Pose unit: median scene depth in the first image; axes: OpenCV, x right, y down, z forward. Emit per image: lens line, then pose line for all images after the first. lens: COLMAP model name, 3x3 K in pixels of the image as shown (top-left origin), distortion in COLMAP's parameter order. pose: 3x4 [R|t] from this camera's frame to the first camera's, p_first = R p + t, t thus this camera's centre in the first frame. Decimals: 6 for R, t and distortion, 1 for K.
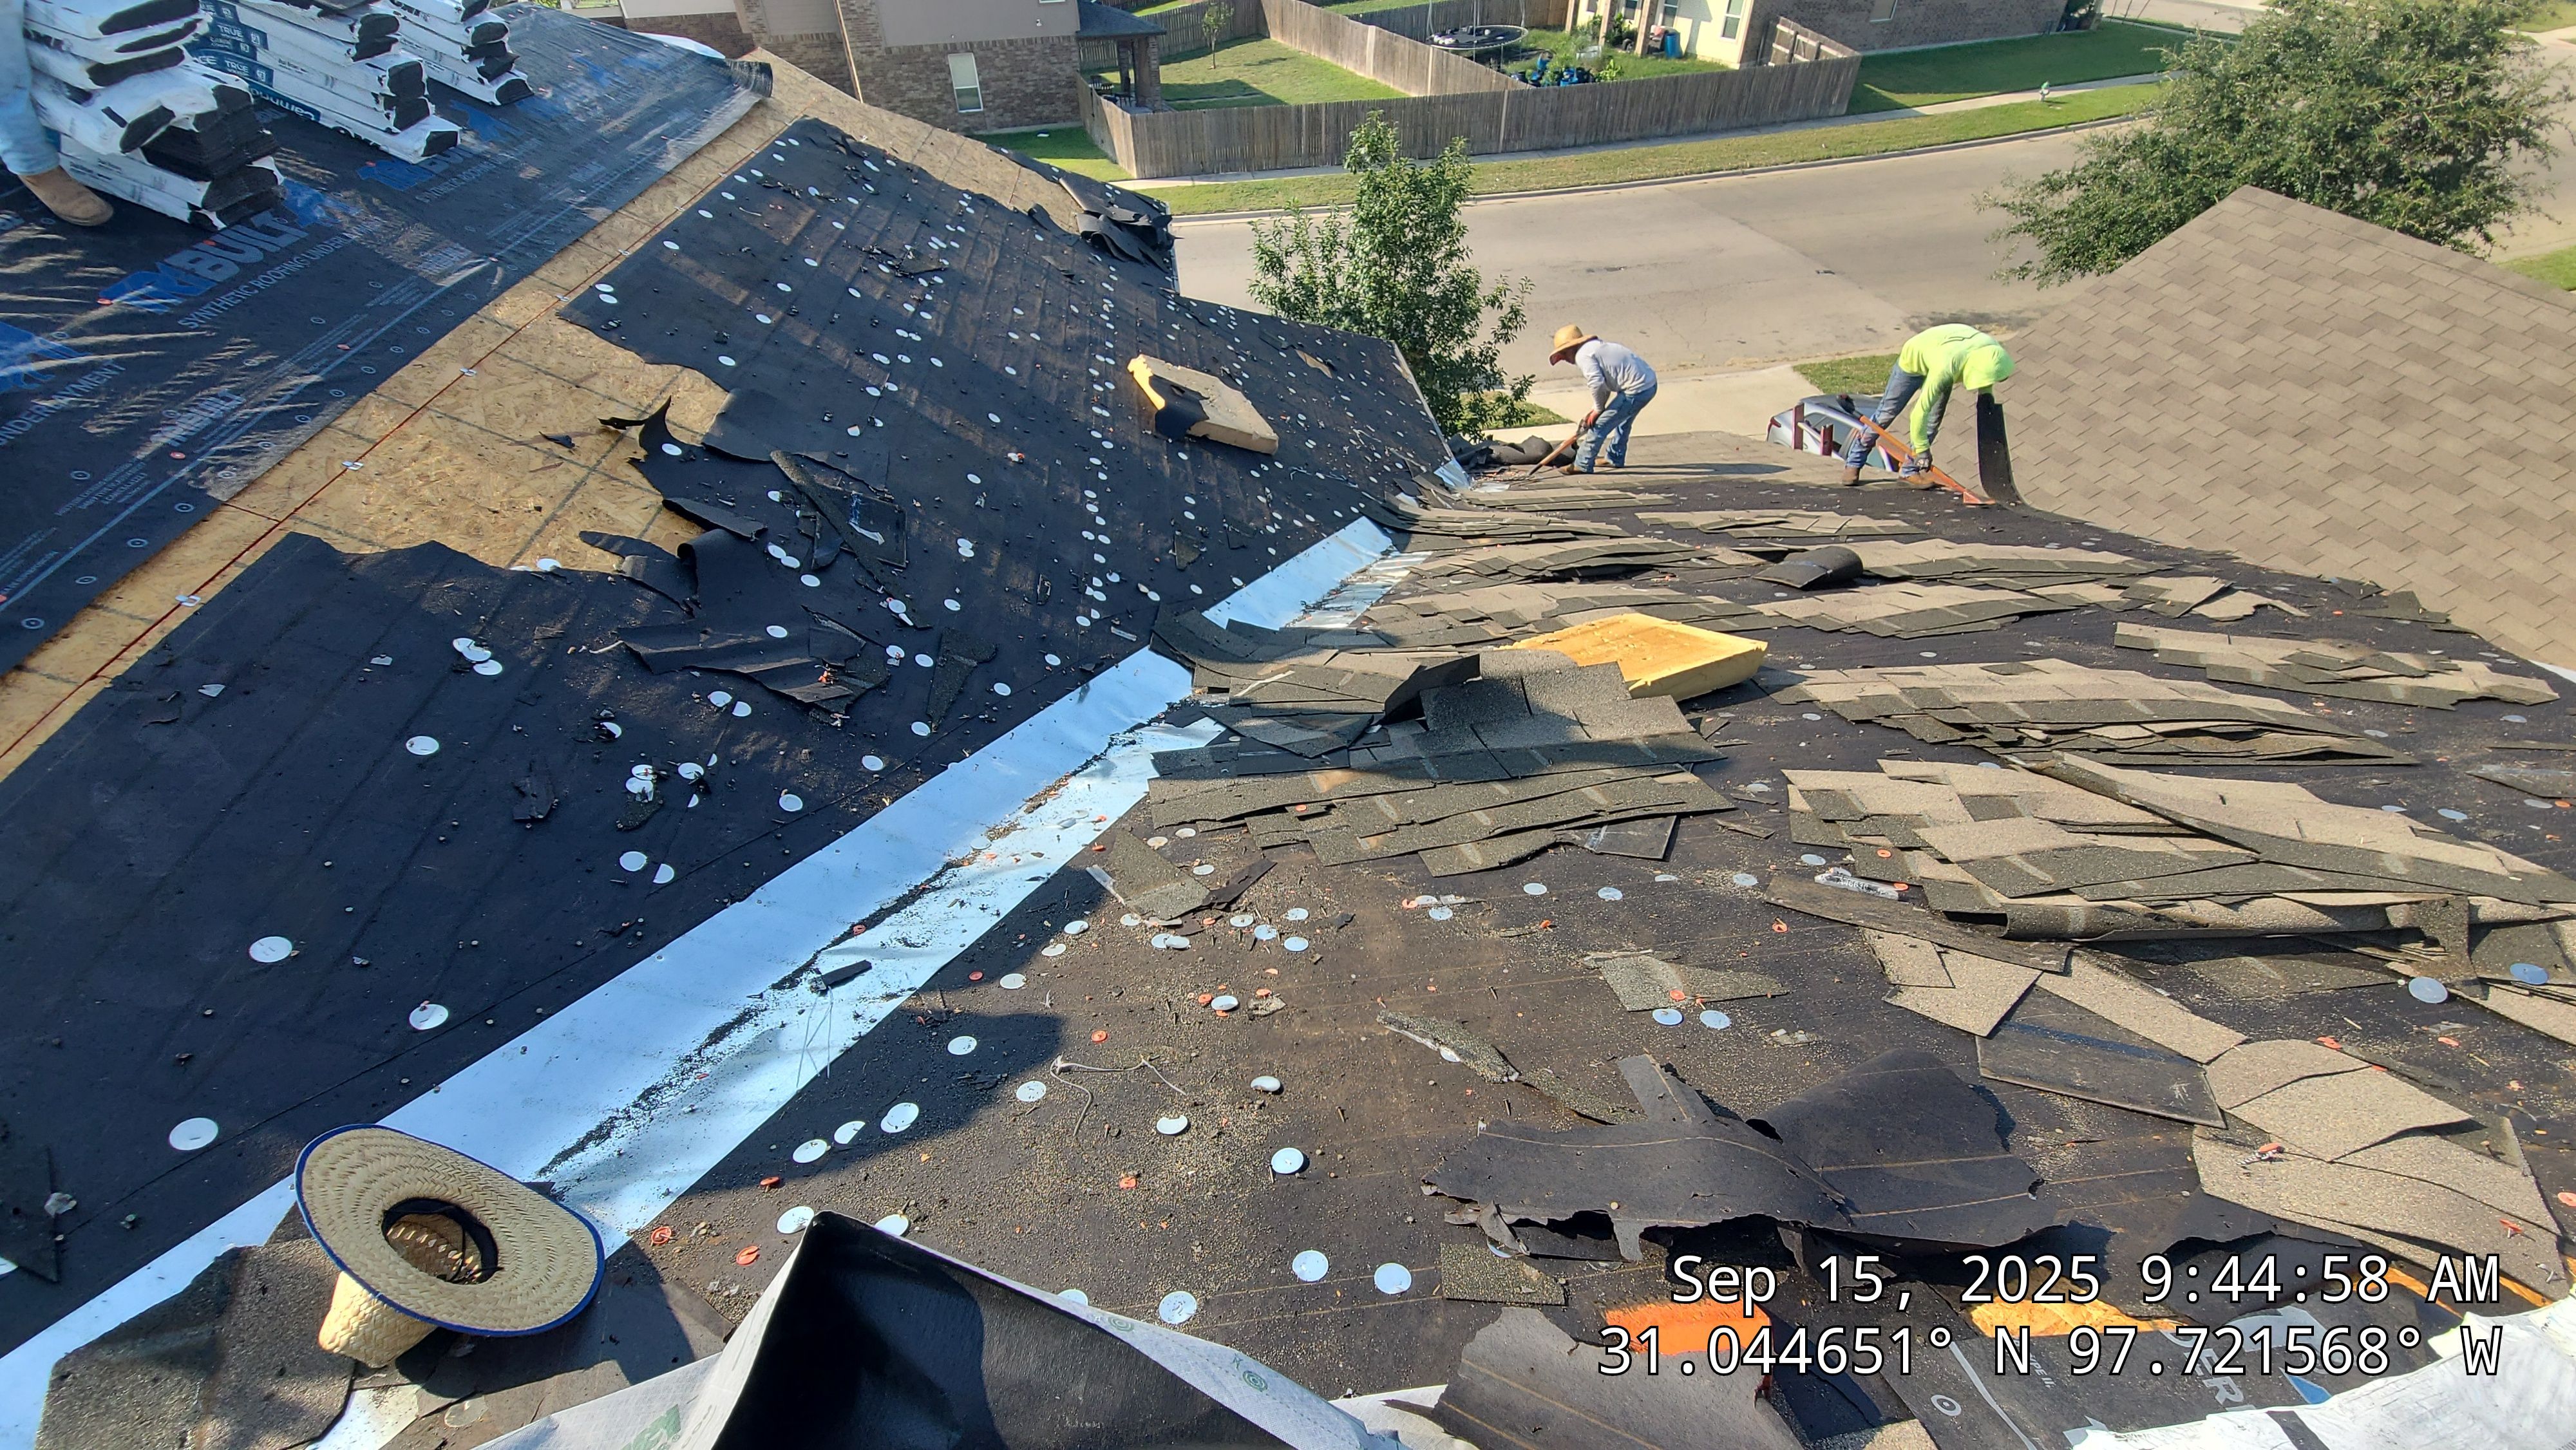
lens RADIAL K [[1038.3, 0, 1290.5], [0, 1038.3, 736.2], [0, 0, 1]] dist [0.000506, -0.003415]
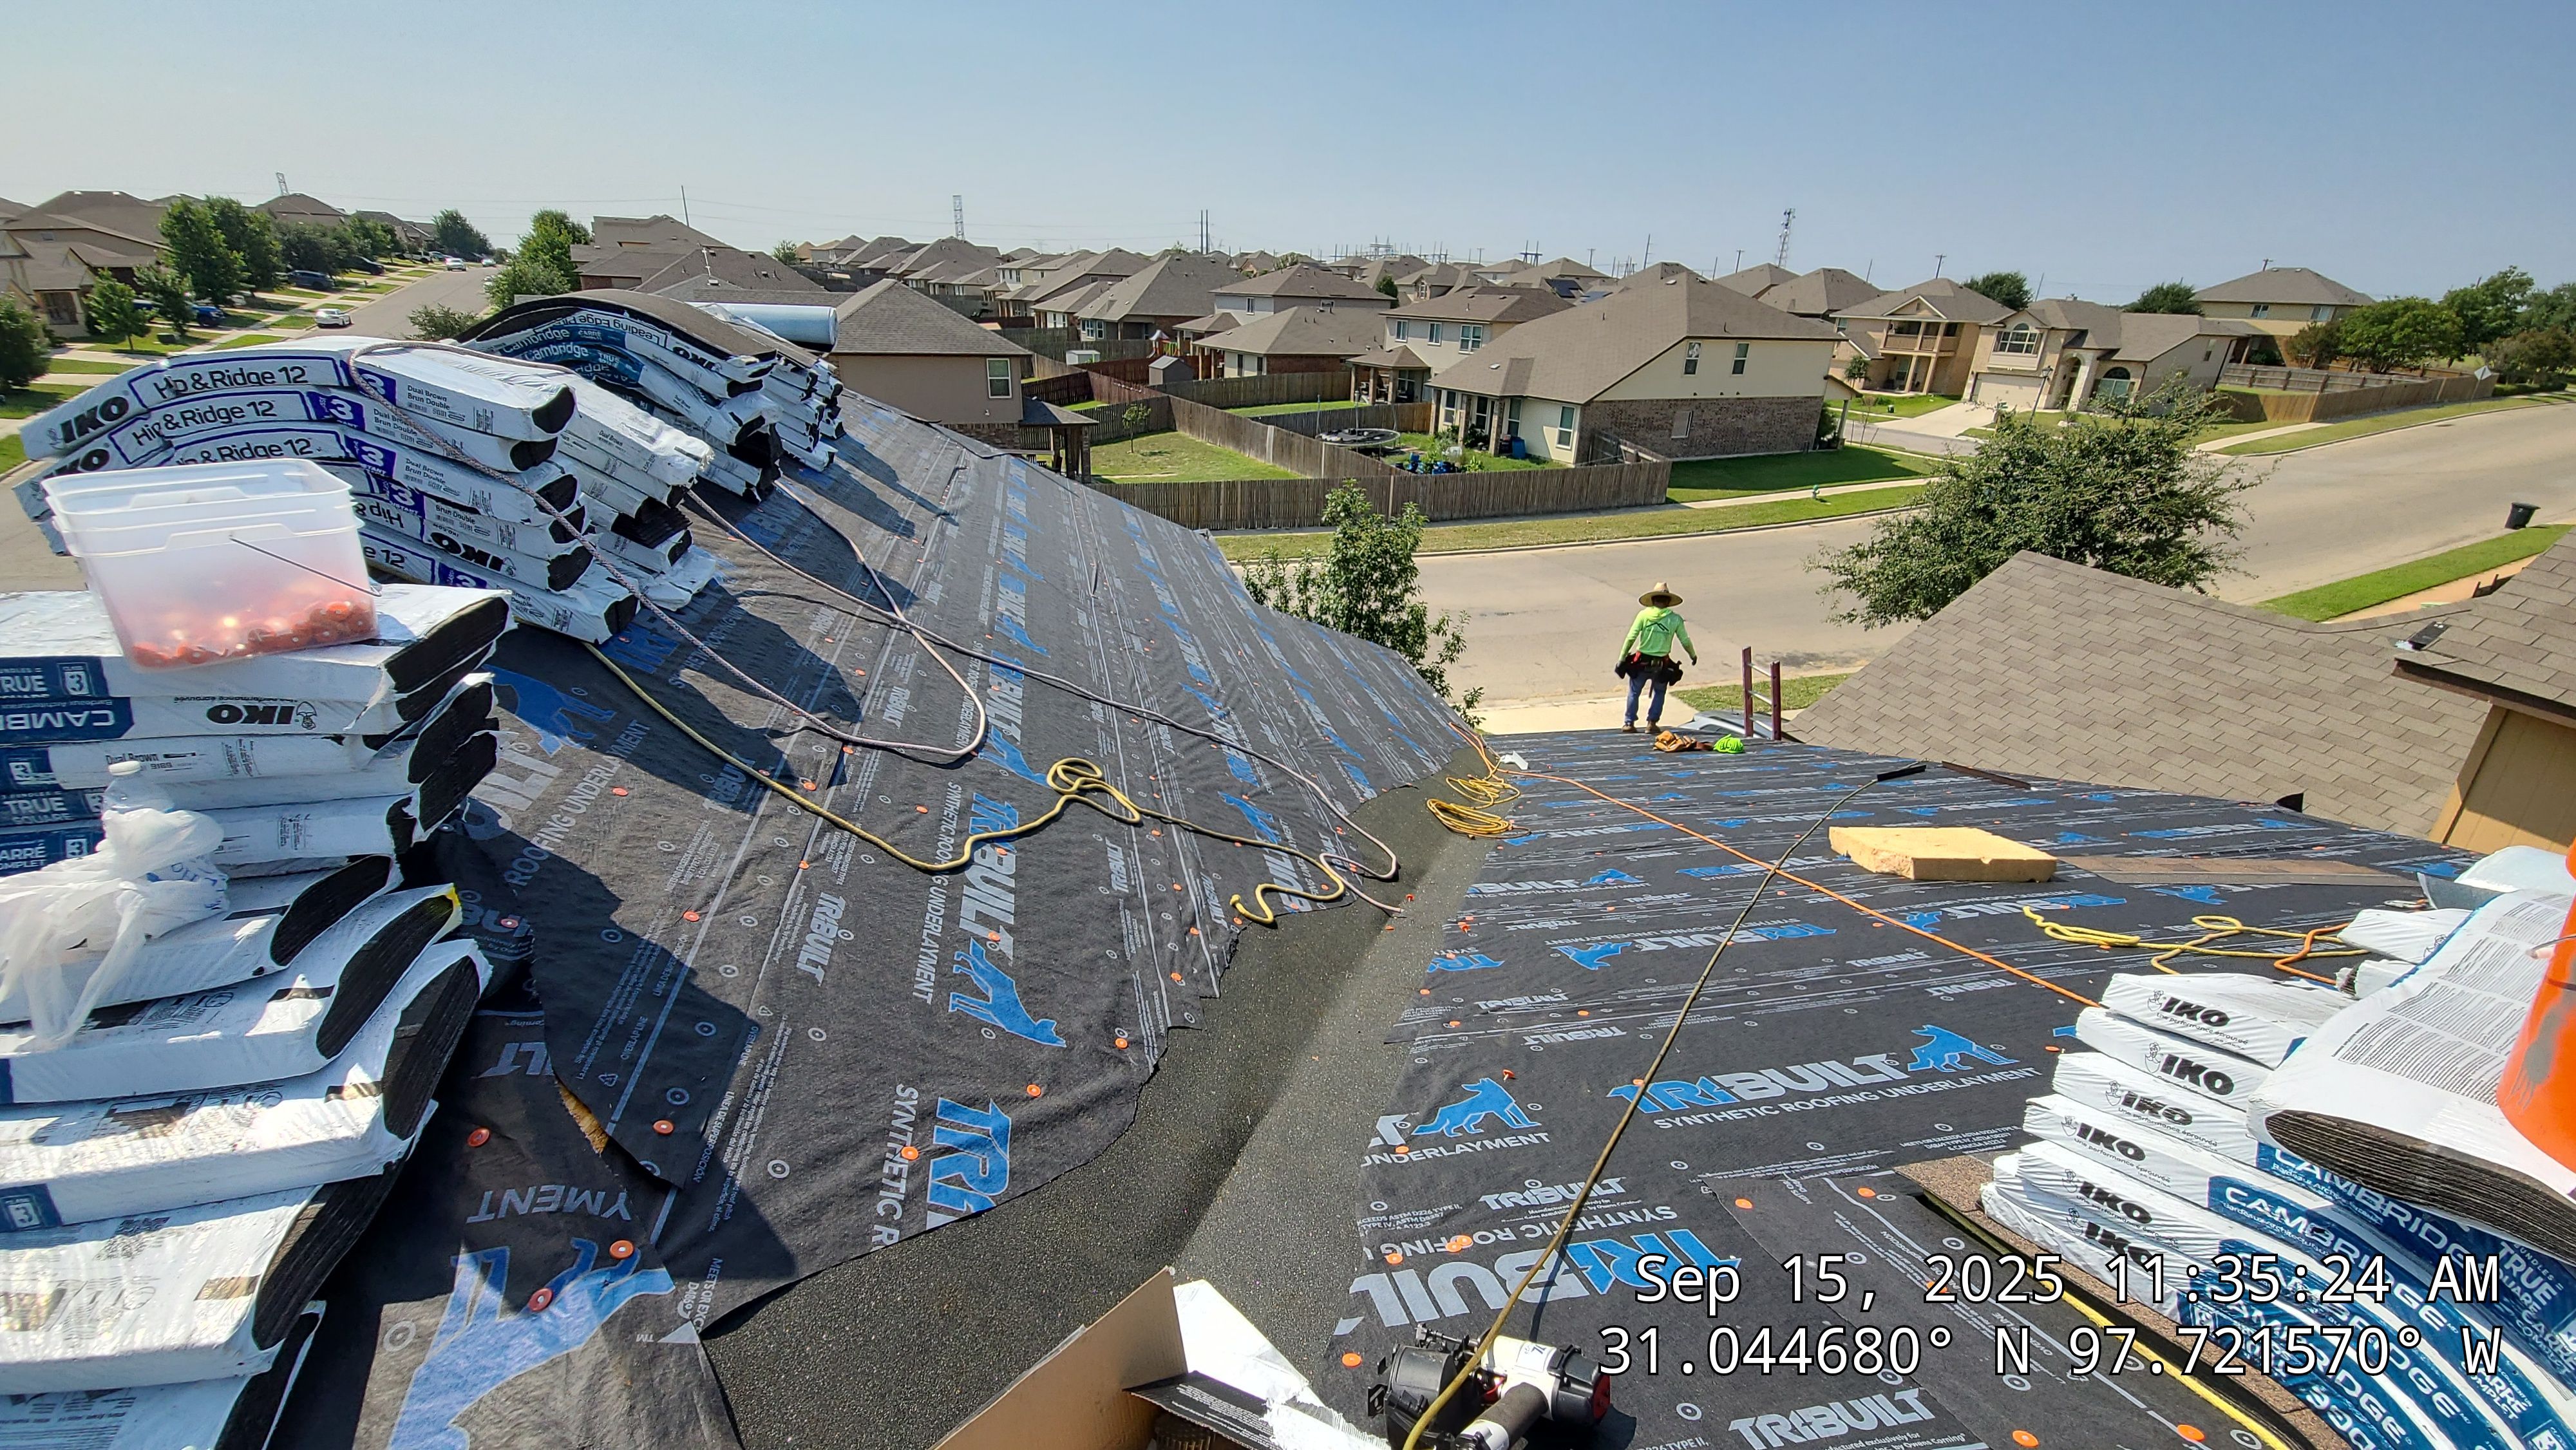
lens RADIAL K [[1038.3, 0, 1285.0], [0, 1038.3, 745.7], [0, 0, 1]] dist [0.000506, -0.003415]
pose [[0.993743, 0.003463, 0.111637, -0.116613], [0.029972, 0.954591, -0.296410, 0.050125], [-0.107594, 0.297901, 0.948514, -0.051243]]
